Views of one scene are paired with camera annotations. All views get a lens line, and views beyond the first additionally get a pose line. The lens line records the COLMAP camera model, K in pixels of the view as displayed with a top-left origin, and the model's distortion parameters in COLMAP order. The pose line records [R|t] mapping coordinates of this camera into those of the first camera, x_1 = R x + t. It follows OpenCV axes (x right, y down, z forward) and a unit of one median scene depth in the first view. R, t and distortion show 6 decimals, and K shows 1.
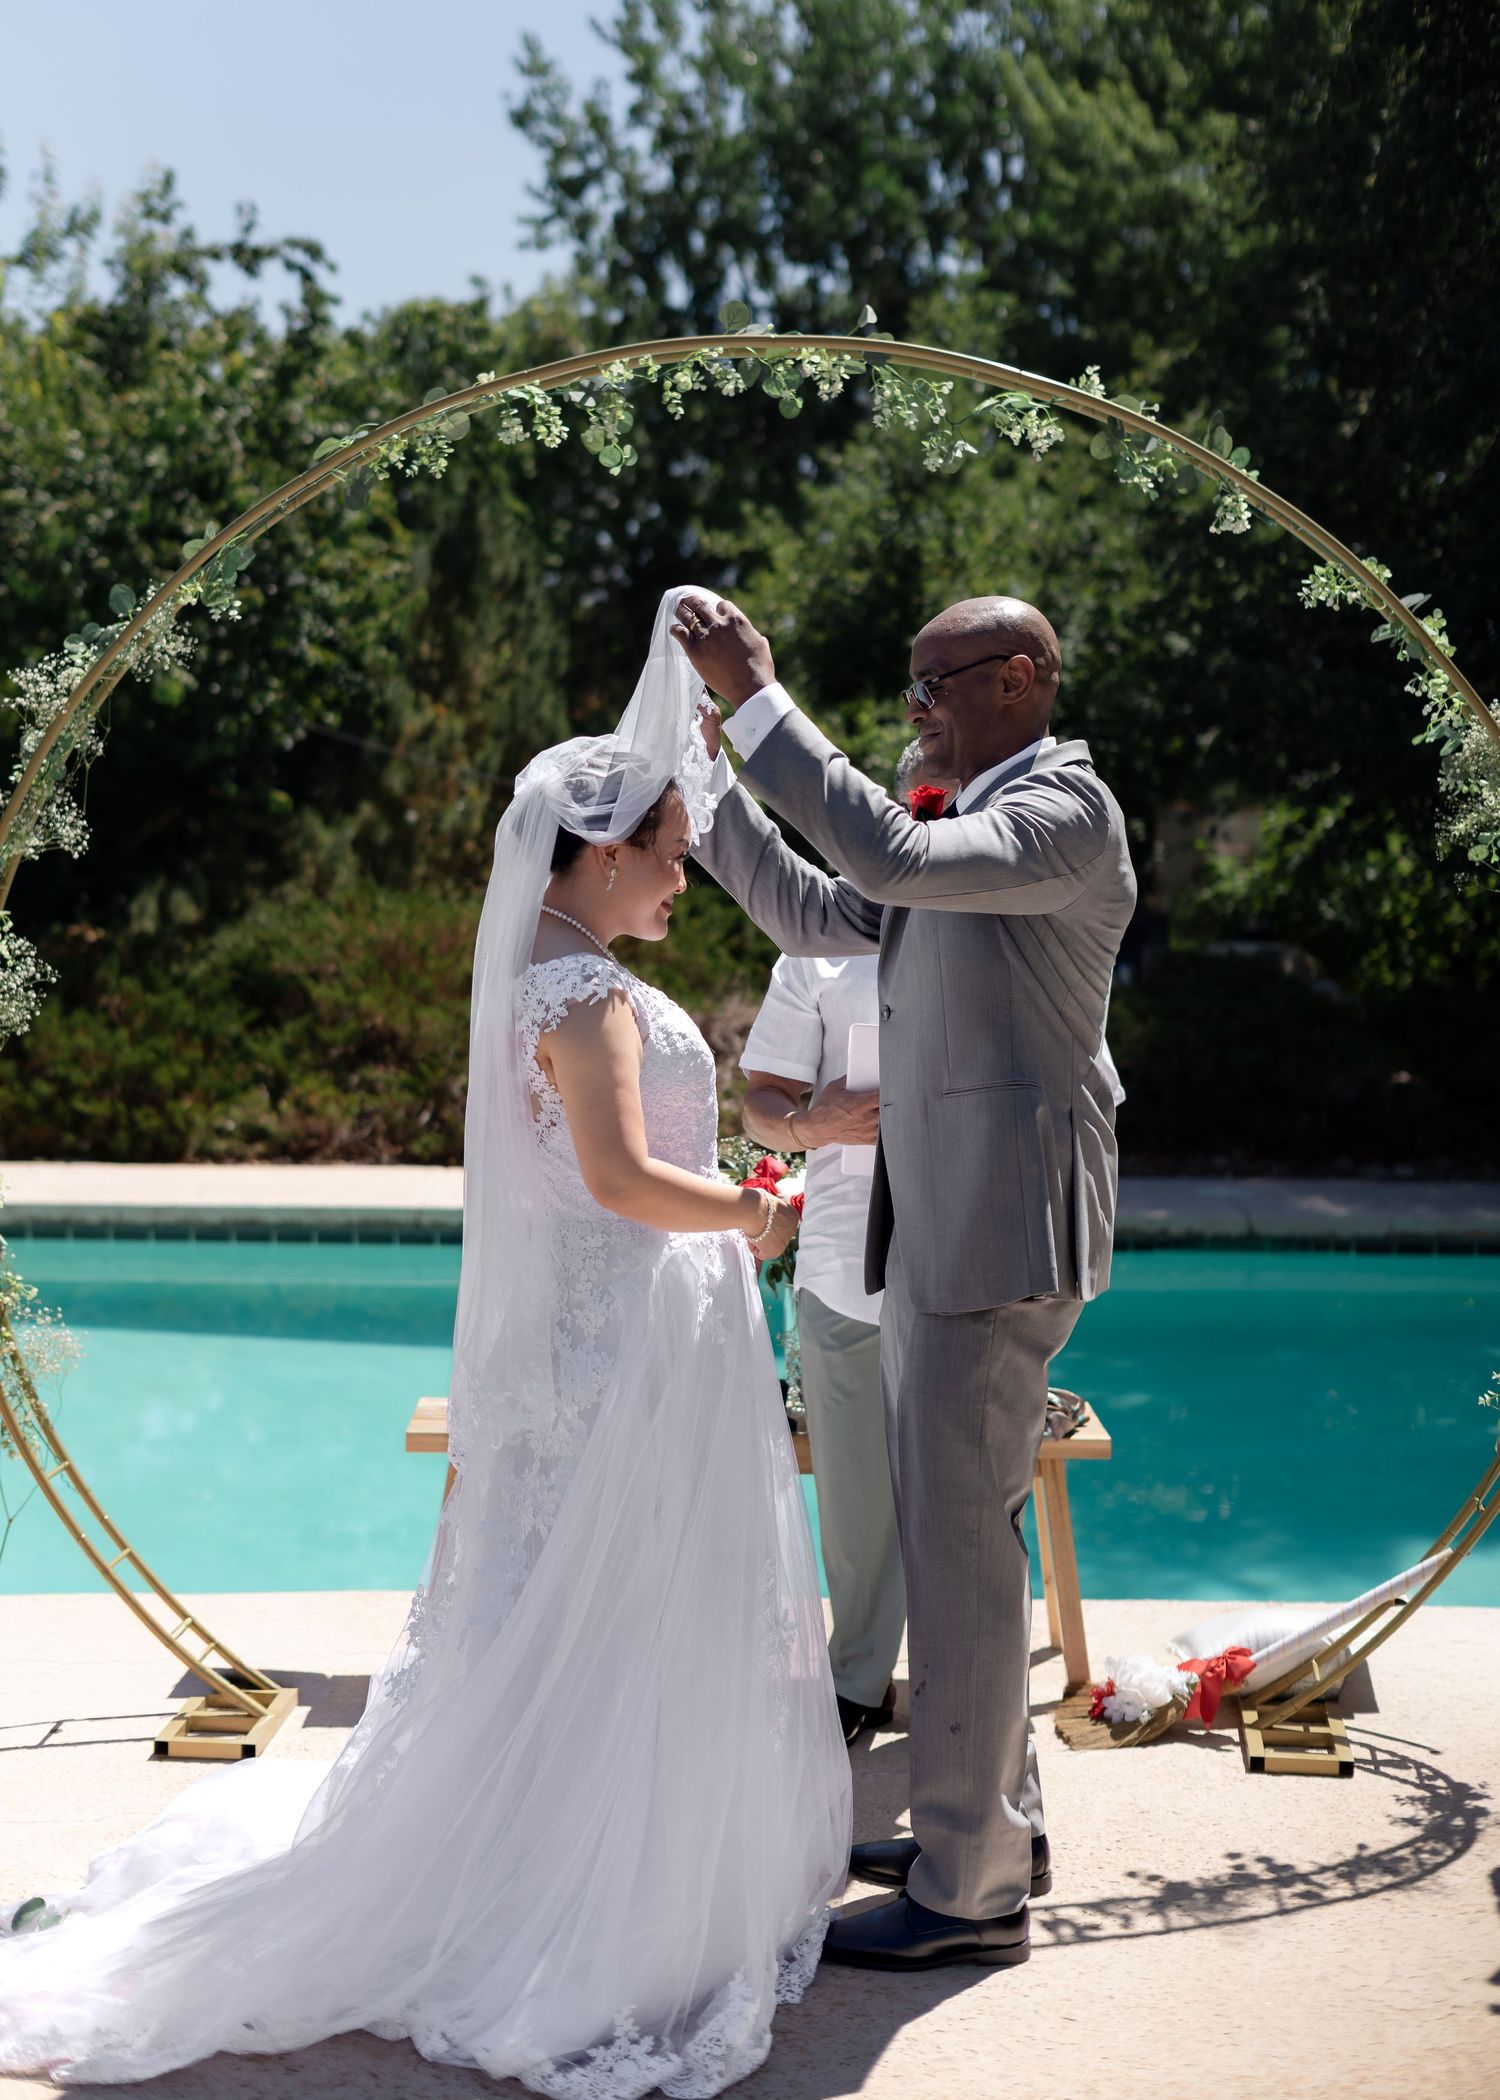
lens RADIAL K [[2506.4, 0, 769.3], [0, 2506.4, 1020.2], [0, 0, 1]] dist [-0.024601, 0.044009]
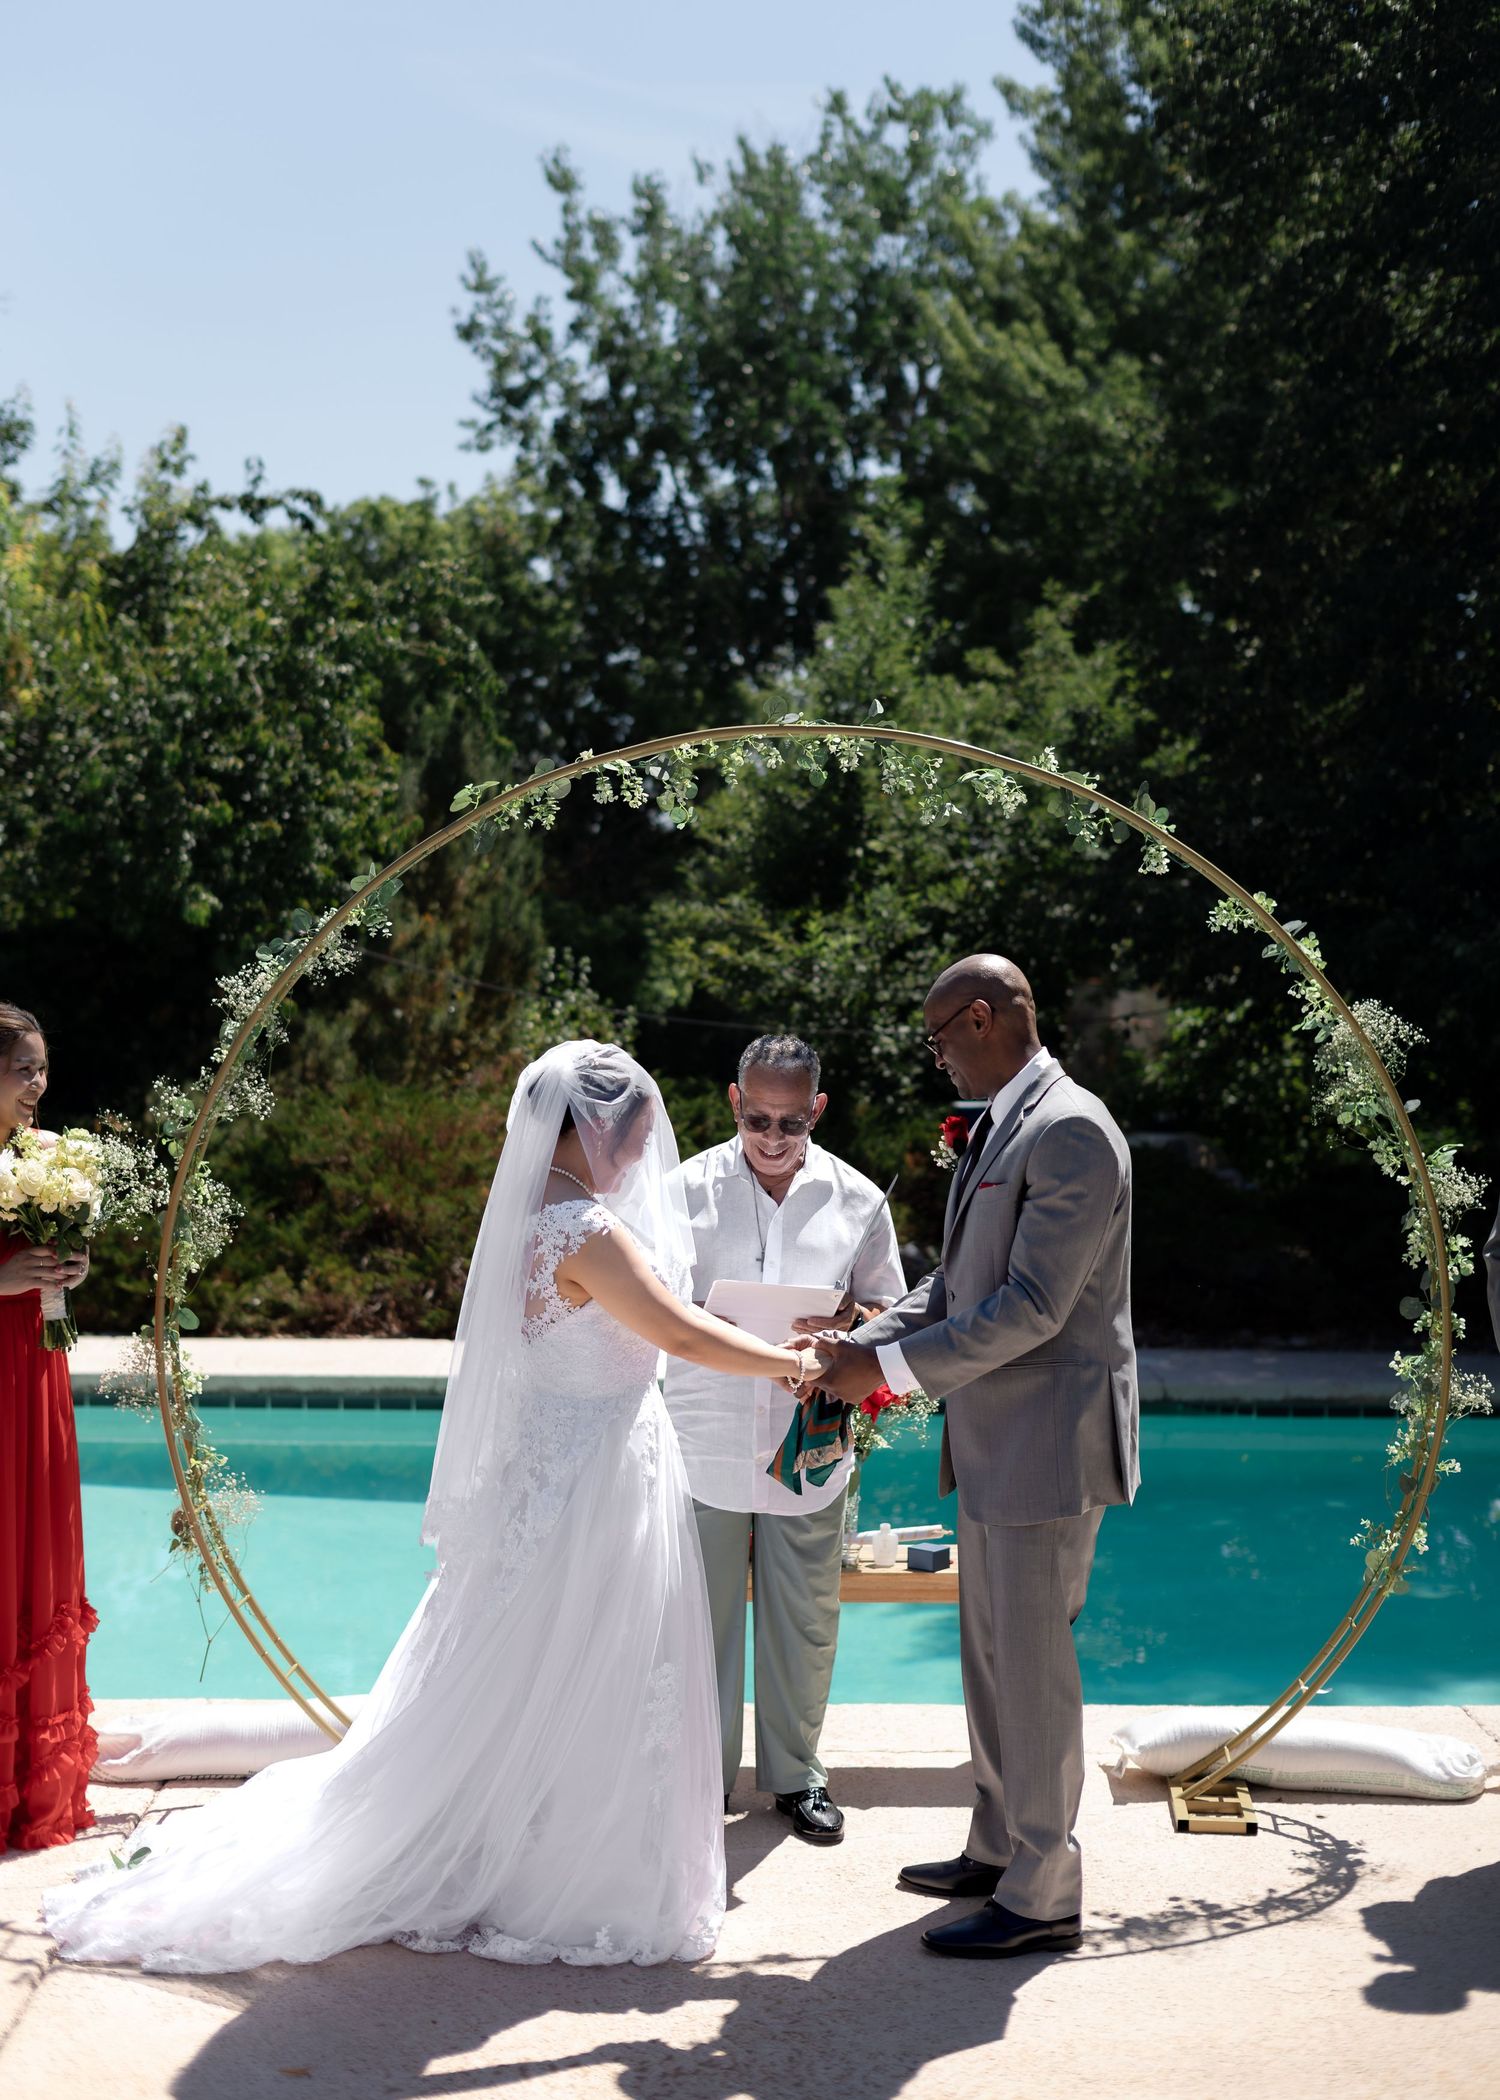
lens RADIAL K [[2473.6, 0, 750.0], [0, 2473.6, 1050.0], [0, 0, 1]] dist [-0.009736, 0.001529]
pose [[0.999622, 0.001389, 0.027474, -0.024703], [-0.000027, 0.998774, -0.049510, -0.015270], [-0.027509, 0.049490, 0.998396, -0.110917]]
